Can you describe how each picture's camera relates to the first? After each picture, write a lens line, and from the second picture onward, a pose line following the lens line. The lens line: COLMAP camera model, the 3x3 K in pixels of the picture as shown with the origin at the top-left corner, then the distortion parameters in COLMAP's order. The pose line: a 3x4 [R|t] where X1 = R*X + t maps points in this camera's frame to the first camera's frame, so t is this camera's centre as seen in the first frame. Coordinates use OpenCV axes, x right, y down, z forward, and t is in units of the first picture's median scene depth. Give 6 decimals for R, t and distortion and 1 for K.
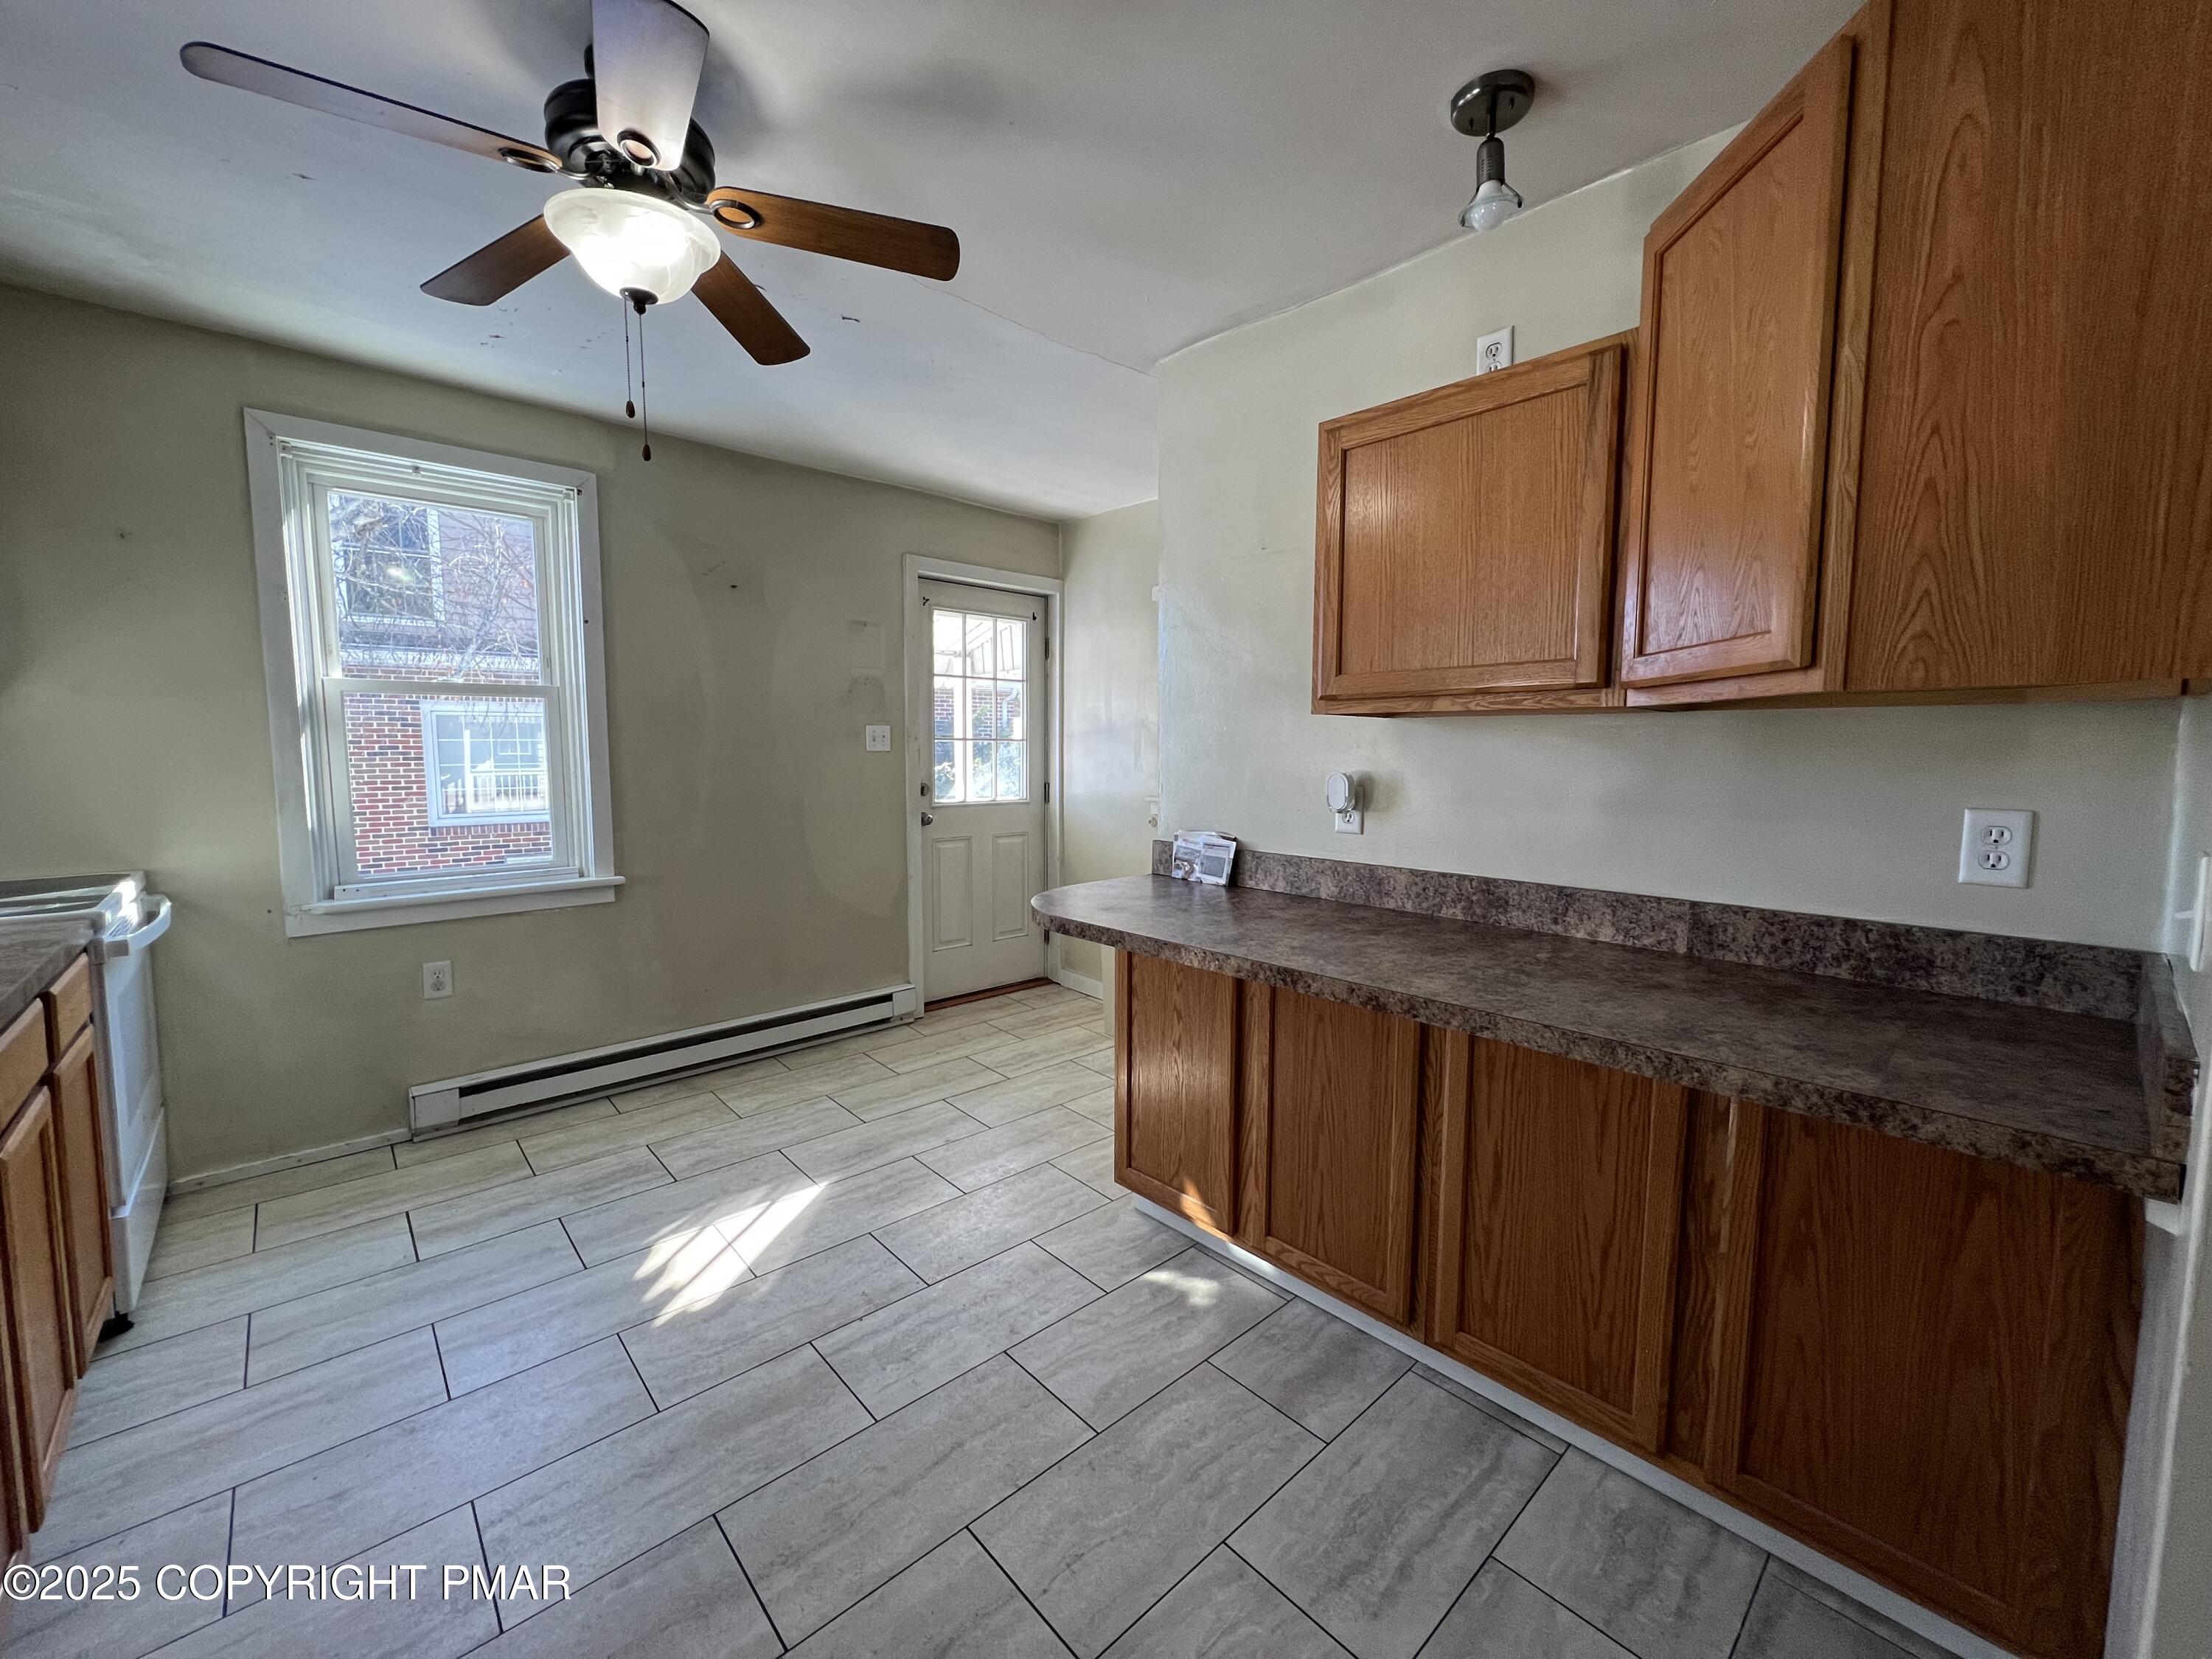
lens RADIAL K [[884.1, 0, 1099.5], [0, 884.1, 826.1], [0, 0, 1]] dist [0.000899, -0.000009]
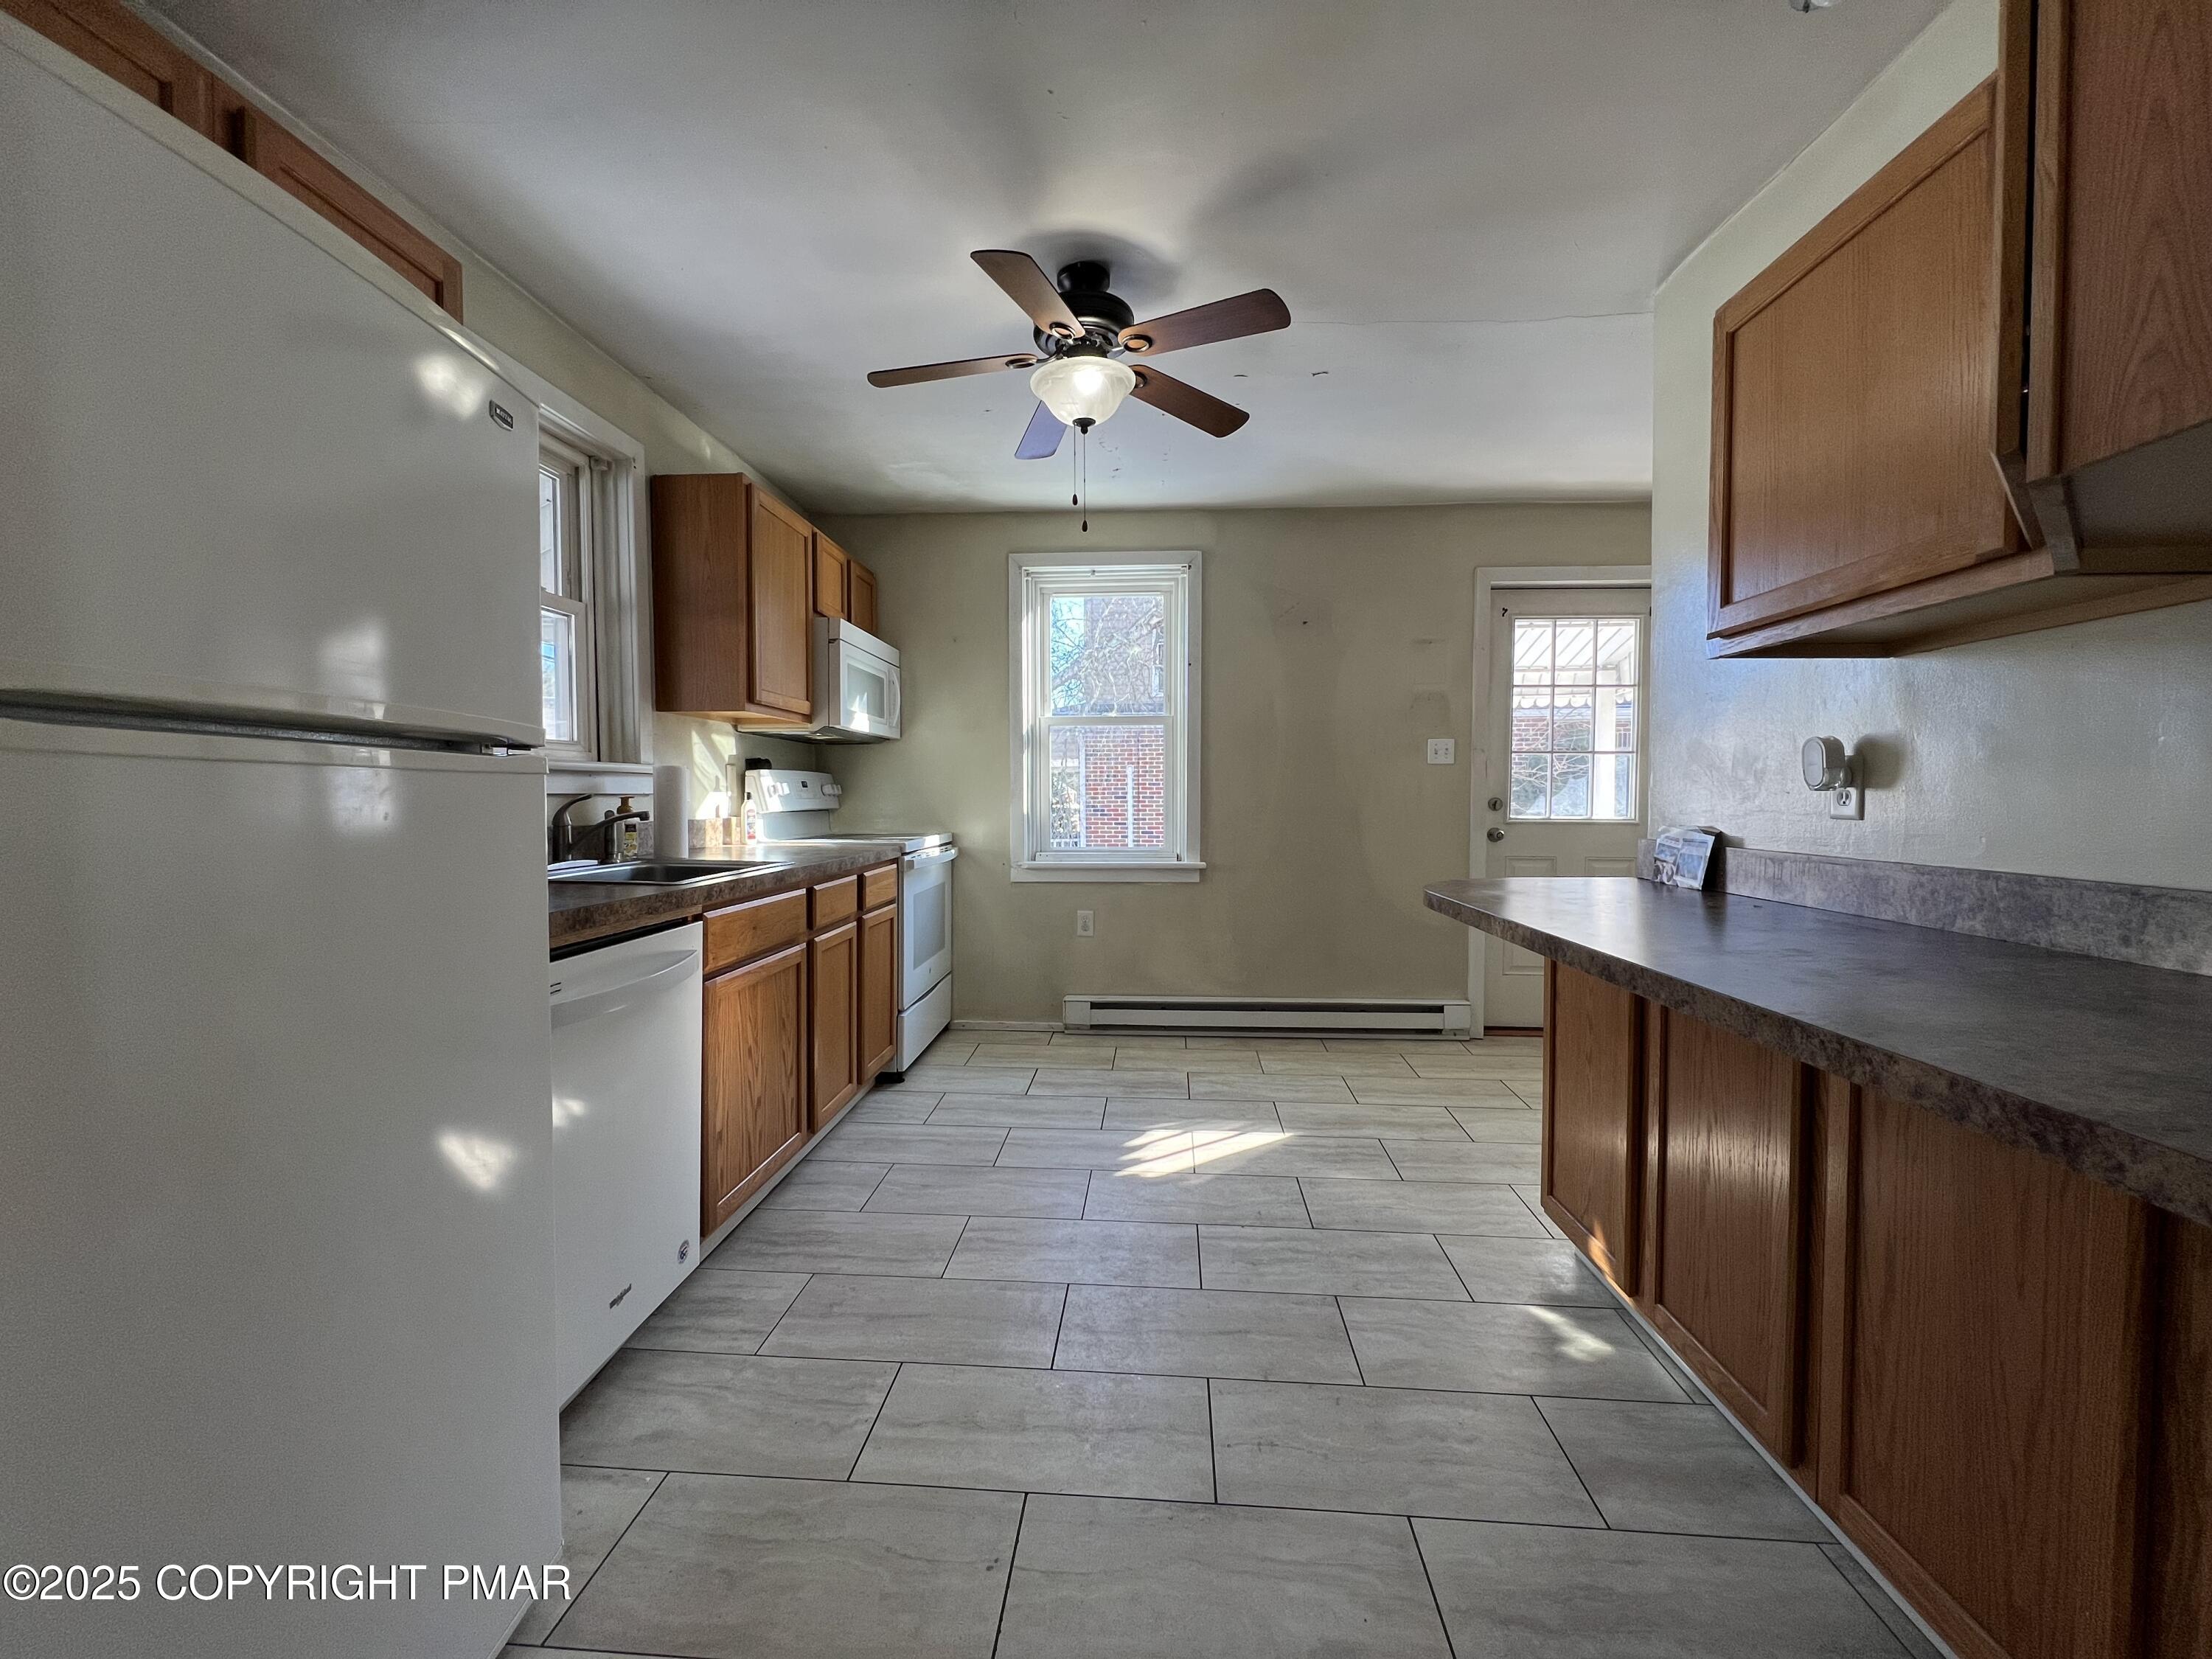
lens RADIAL K [[884.1, 0, 1099.5], [0, 884.1, 826.1], [0, 0, 1]] dist [0.000899, -0.000009]
pose [[0.686674, 0.022725, -0.726610, 0.357699], [-0.065821, 0.997349, -0.031010, 0.071463], [0.723979, 0.069120, 0.686350, 0.031776]]
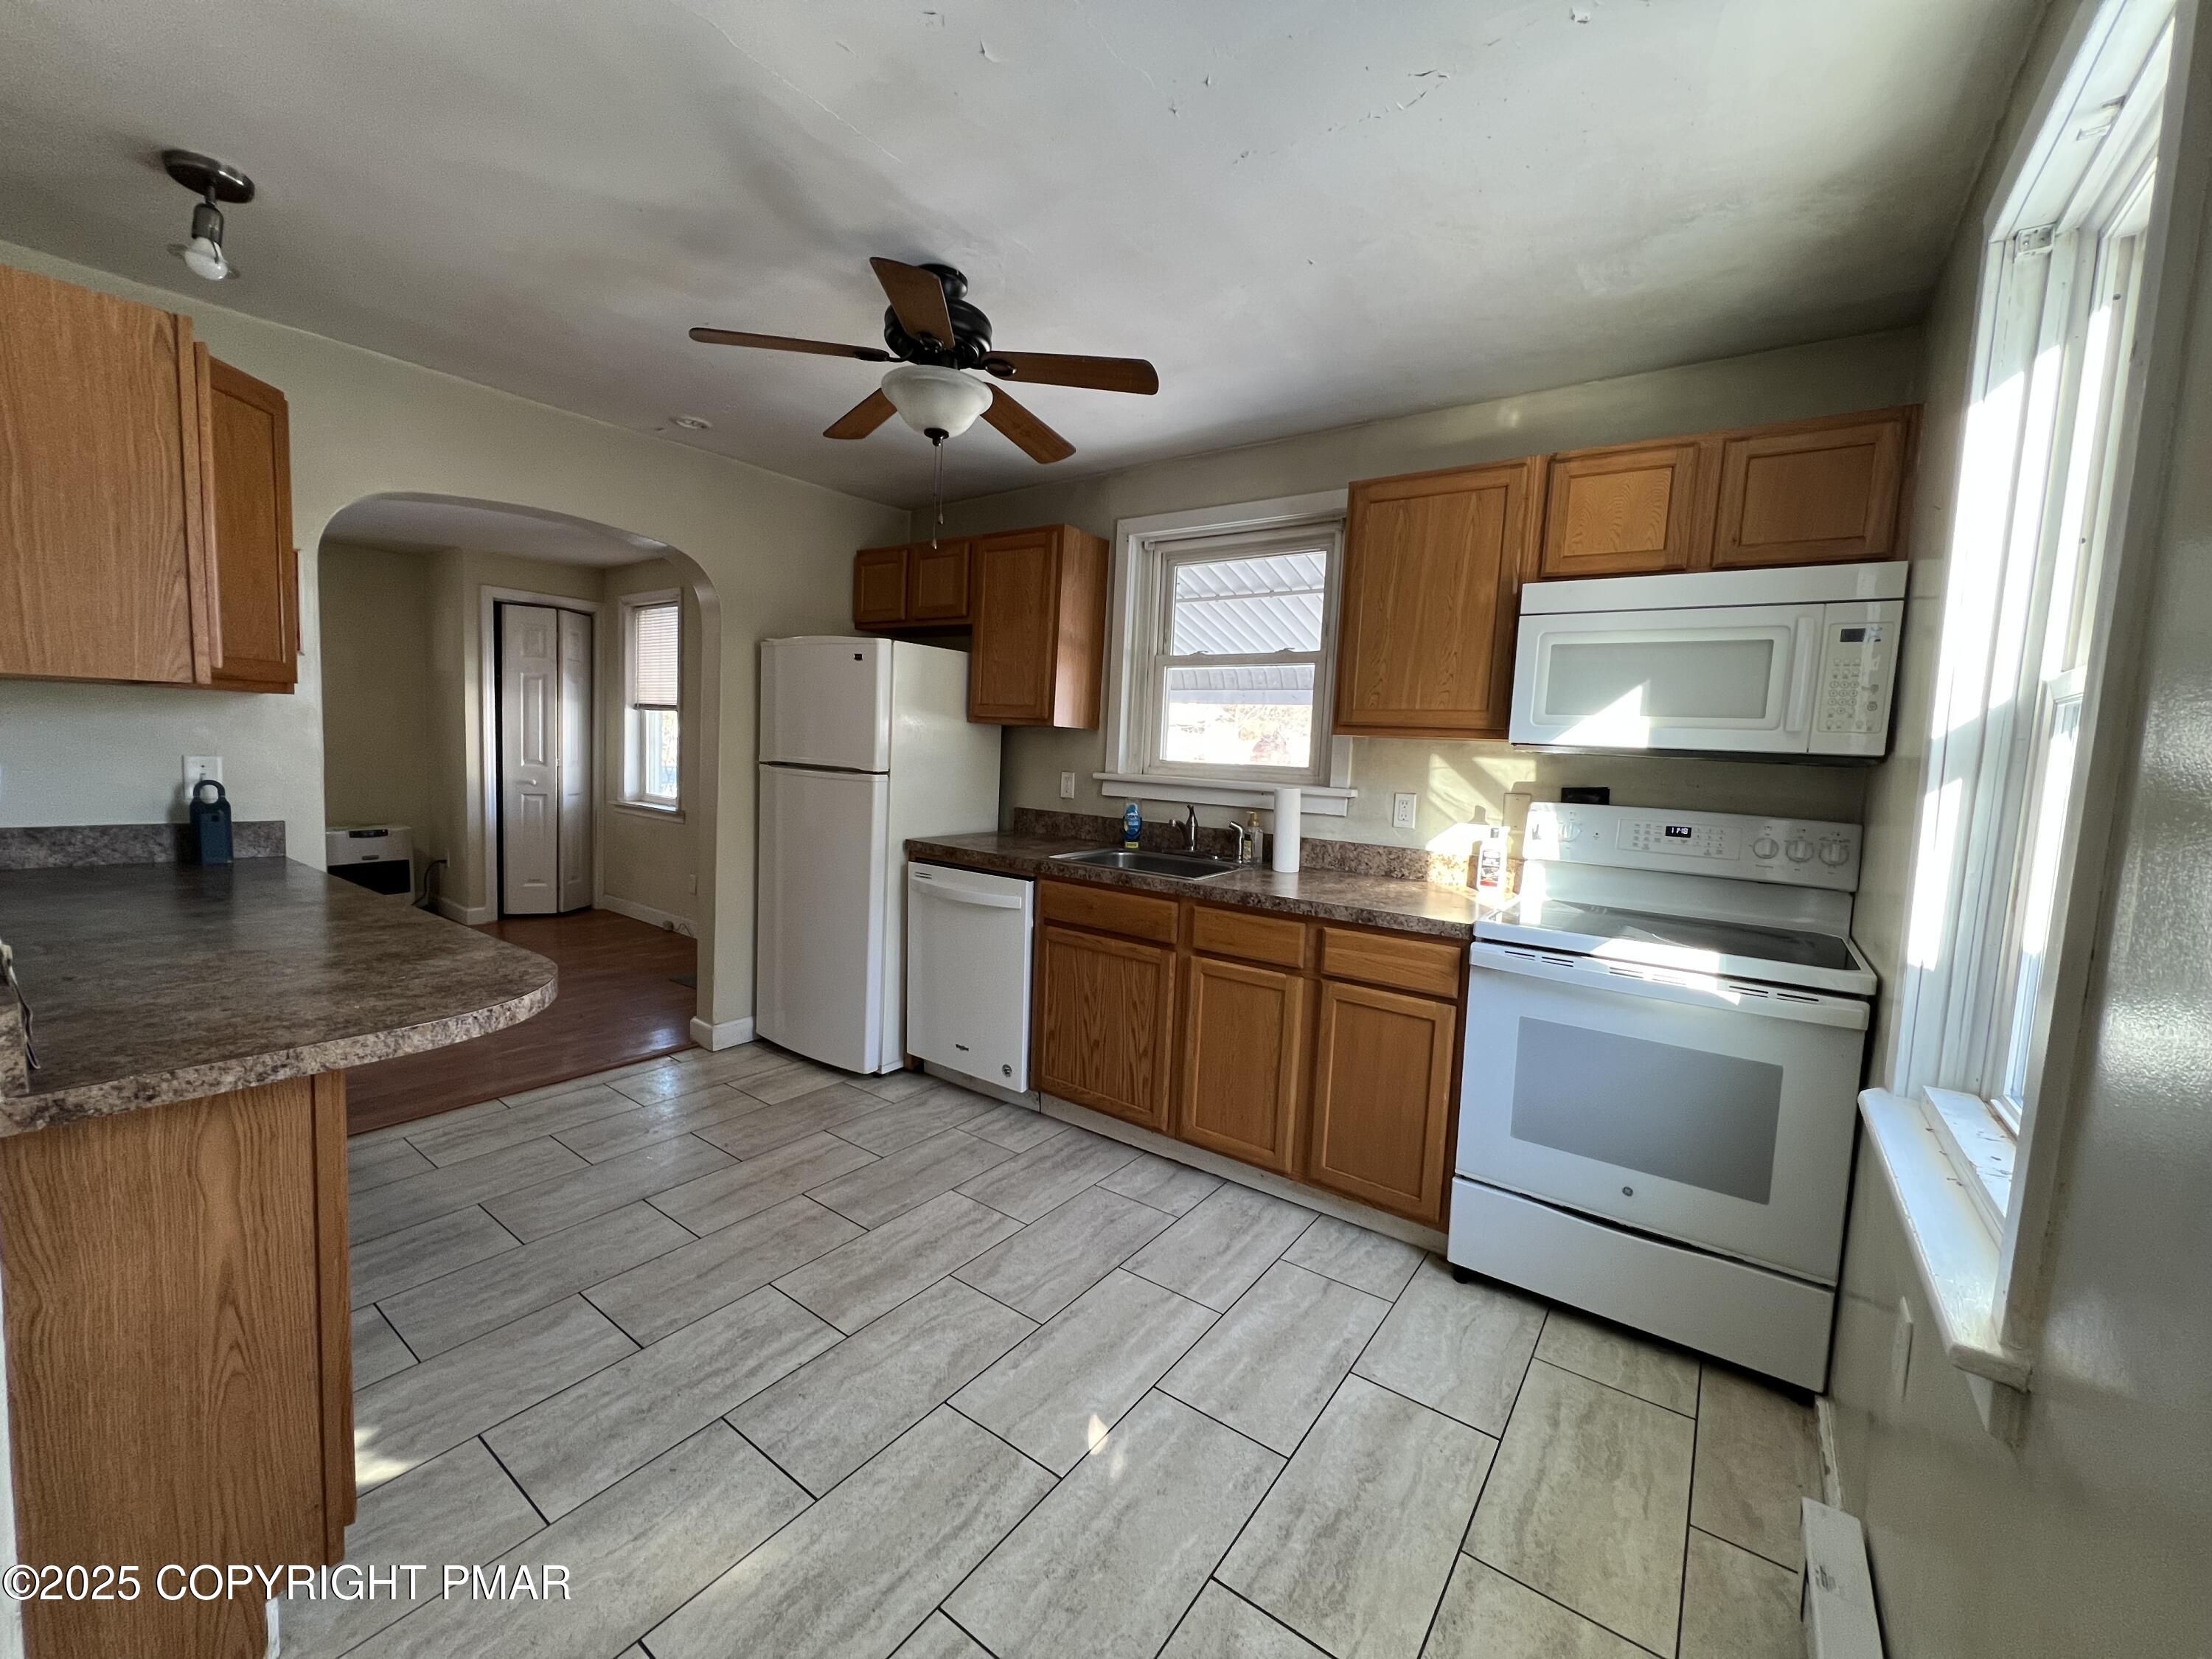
lens RADIAL K [[884.1, 0, 1099.5], [0, 884.1, 826.1], [0, 0, 1]] dist [0.000899, -0.000009]
pose [[-0.979450, -0.030609, -0.199353, -0.313945], [-0.067920, 0.980743, 0.183113, -0.159839], [0.189909, 0.192890, -0.962667, 1.546709]]
